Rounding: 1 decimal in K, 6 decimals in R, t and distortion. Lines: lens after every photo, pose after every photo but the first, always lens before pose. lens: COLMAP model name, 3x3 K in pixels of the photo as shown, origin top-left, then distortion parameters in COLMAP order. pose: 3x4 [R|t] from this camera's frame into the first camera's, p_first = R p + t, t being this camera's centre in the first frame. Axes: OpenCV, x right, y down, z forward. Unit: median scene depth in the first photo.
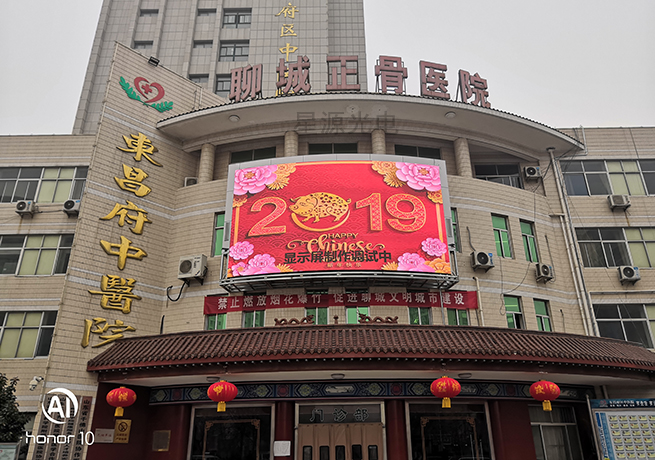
lens RADIAL K [[503.9, 0, 327.2], [0, 503.9, 210.3], [0, 0, 1]] dist [-0.005205, 0.002629]
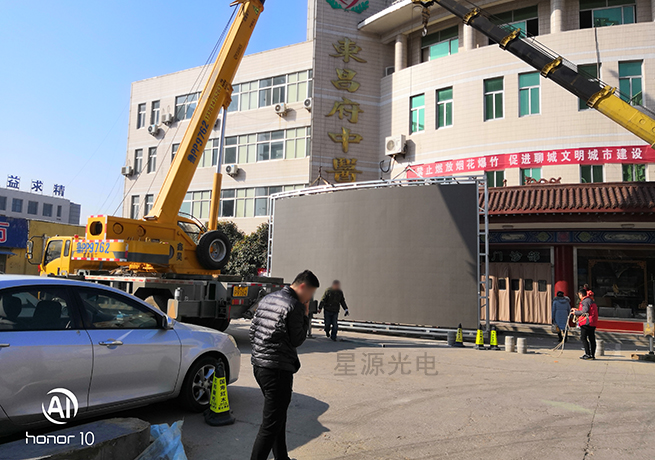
lens RADIAL K [[503.9, 0, 327.2], [0, 503.9, 210.3], [0, 0, 1]] dist [-0.005205, 0.002629]
pose [[0.869932, -0.025517, -0.492511, 0.200132], [0.172731, 0.951168, 0.255818, -0.083830], [0.461933, -0.307616, 0.831859, -0.179084]]
